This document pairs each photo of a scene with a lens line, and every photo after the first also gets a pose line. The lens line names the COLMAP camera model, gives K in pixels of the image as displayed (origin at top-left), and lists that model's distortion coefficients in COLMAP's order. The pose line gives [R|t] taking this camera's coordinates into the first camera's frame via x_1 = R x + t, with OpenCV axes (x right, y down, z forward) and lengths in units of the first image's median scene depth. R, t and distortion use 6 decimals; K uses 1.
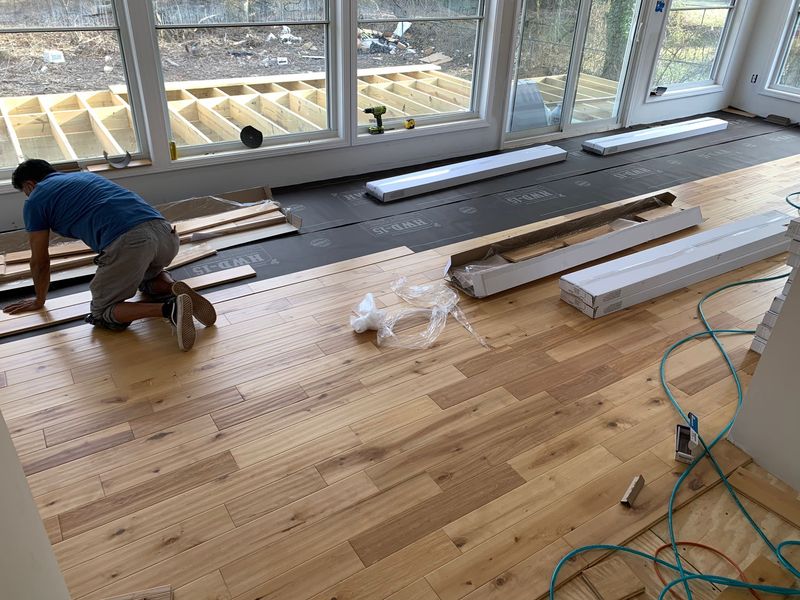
lens RADIAL K [[606.1, 0, 400.6], [0, 606.1, 299.4], [0, 0, 1]] dist [0.006876, -0.001085]
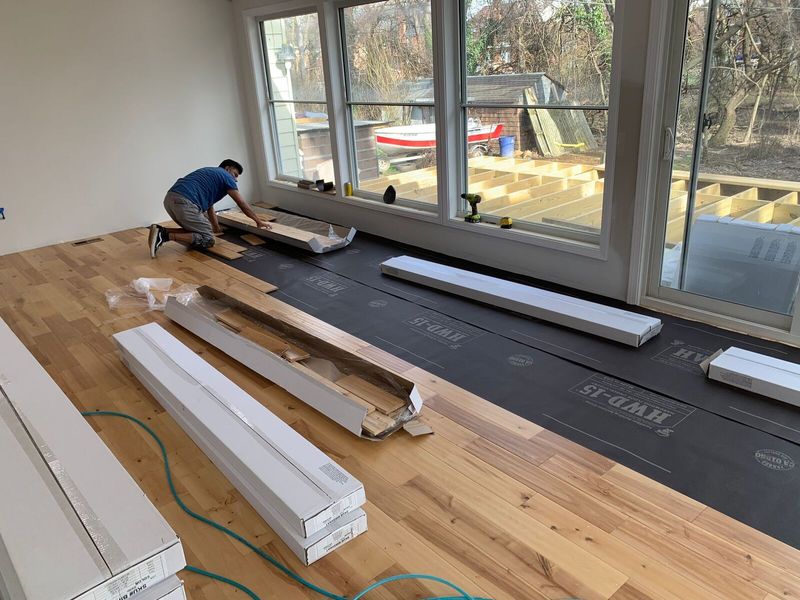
lens RADIAL K [[606.1, 0, 400.1], [0, 606.1, 299.5], [0, 0, 1]] dist [0.006876, -0.001085]
pose [[0.130091, 0.312899, -0.940835, 0.886259], [-0.455989, 0.861476, 0.223456, -0.341605], [0.880426, 0.399941, 0.254748, 0.745648]]
